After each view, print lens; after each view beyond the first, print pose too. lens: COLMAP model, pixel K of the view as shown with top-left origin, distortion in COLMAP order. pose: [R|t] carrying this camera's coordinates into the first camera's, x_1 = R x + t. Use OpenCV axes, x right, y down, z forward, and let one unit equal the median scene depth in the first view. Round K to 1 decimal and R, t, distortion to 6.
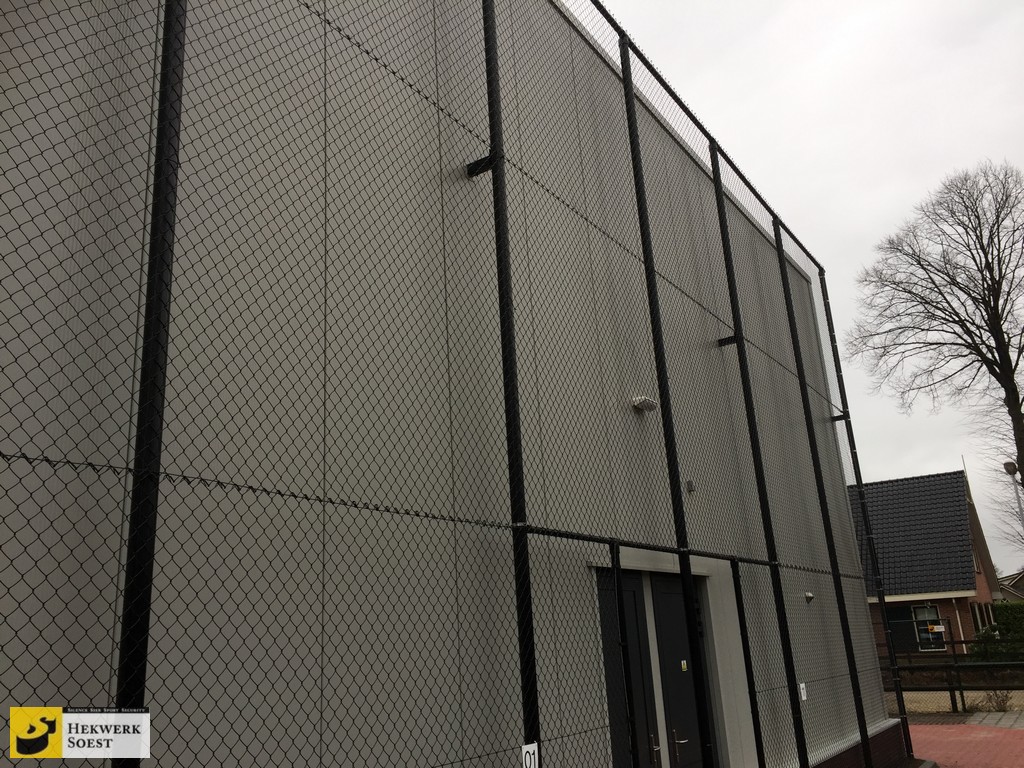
lens RADIAL K [[849.0, 0, 512.0], [0, 849.0, 384.0], [0, 0, 1]] dist [0.107439, -0.134191]
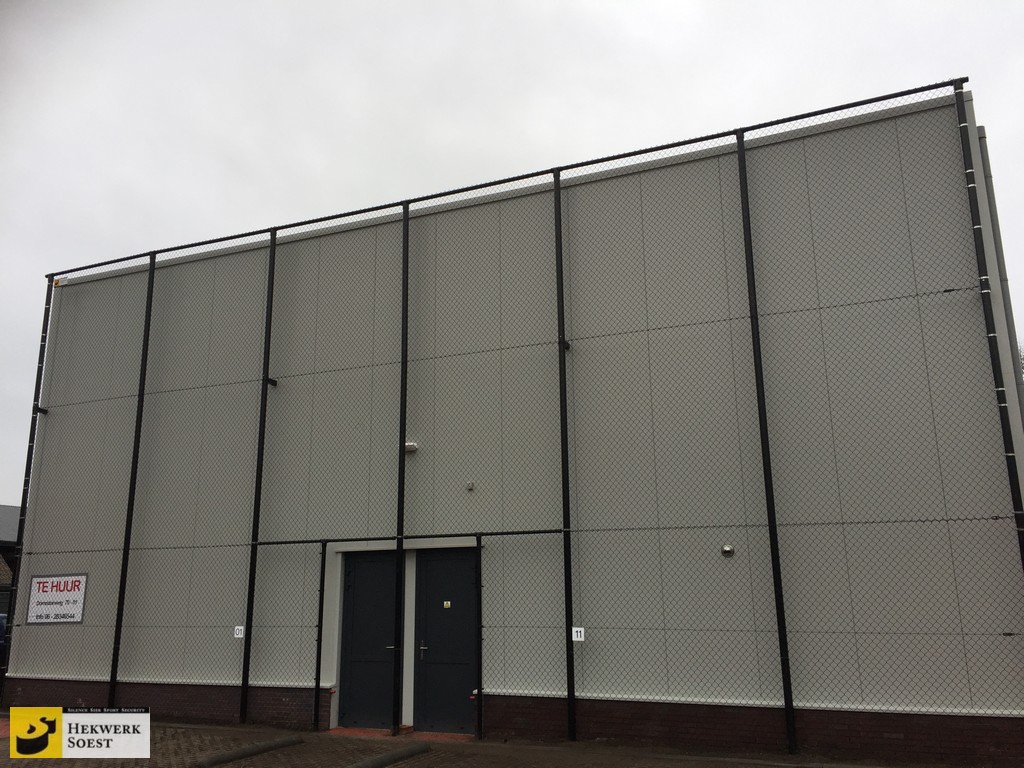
lens RADIAL K [[849.0, 0, 512.0], [0, 849.0, 384.0], [0, 0, 1]] dist [0.107439, -0.134191]
pose [[0.186561, -0.171617, -0.967338, 1.940252], [0.287192, 0.951142, -0.113356, 0.165431], [0.939529, -0.256664, 0.226734, 0.922409]]
